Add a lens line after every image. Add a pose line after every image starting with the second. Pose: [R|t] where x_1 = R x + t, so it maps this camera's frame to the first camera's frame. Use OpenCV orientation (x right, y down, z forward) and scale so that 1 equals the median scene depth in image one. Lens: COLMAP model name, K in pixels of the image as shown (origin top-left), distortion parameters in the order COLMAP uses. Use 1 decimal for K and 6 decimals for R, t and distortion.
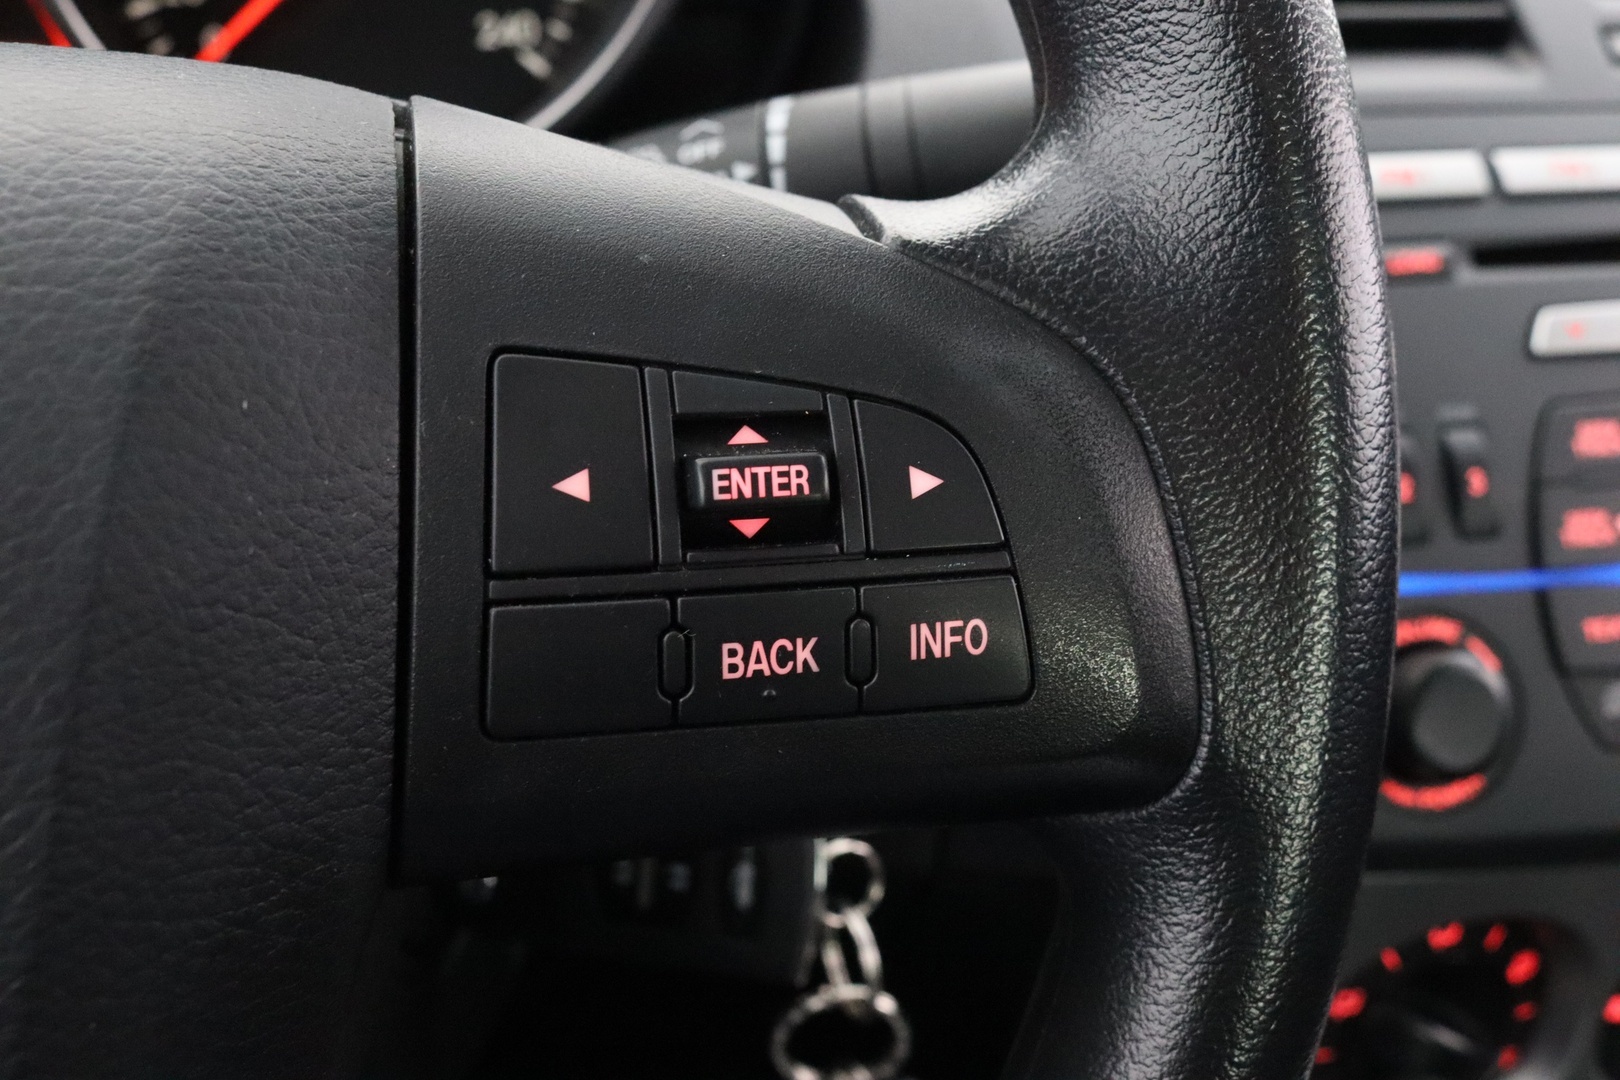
lens RADIAL K [[1647.1, 0, 810.0], [0, 1647.1, 540.0], [0, 0, 1]] dist [-0.070859, -0.002199]
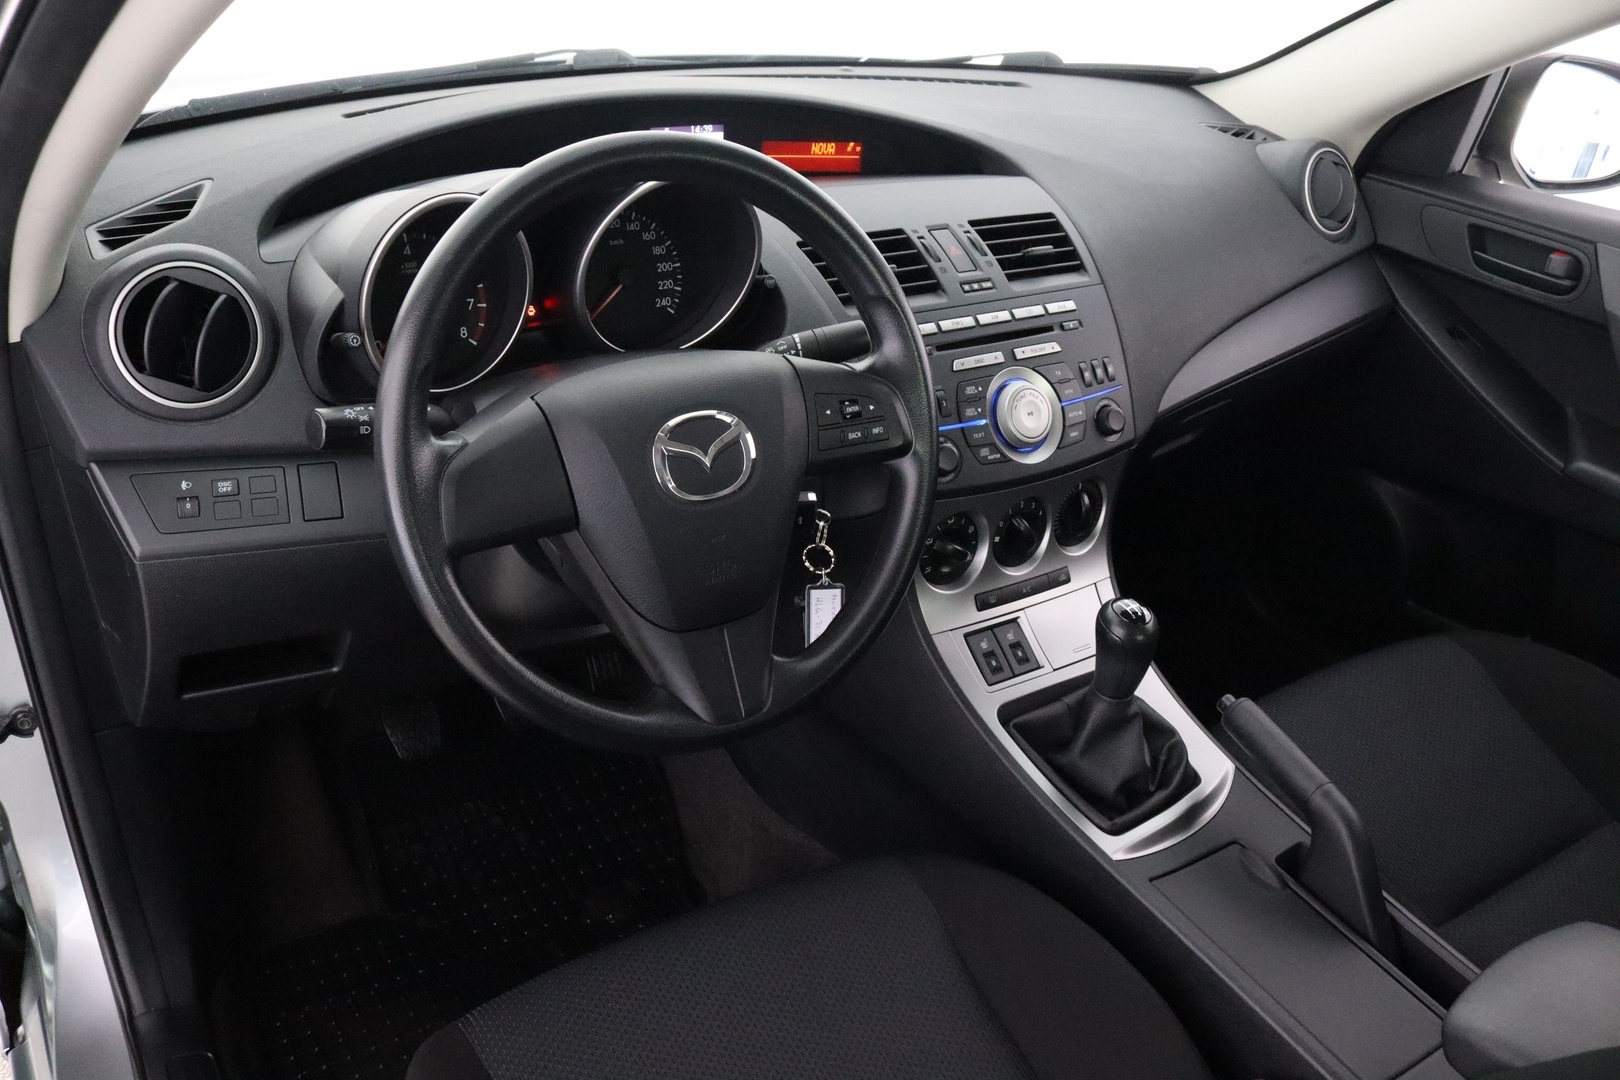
lens RADIAL K [[1333.5, 0, 789.5], [0, 1333.5, 561.6], [0, 0, 1]] dist [-0.160923, 0.133337]
pose [[0.952659, -0.135100, 0.272378, -1.135300], [0.125197, 0.990688, 0.053501, 0.160245], [-0.277069, -0.016867, 0.960702, -2.588047]]
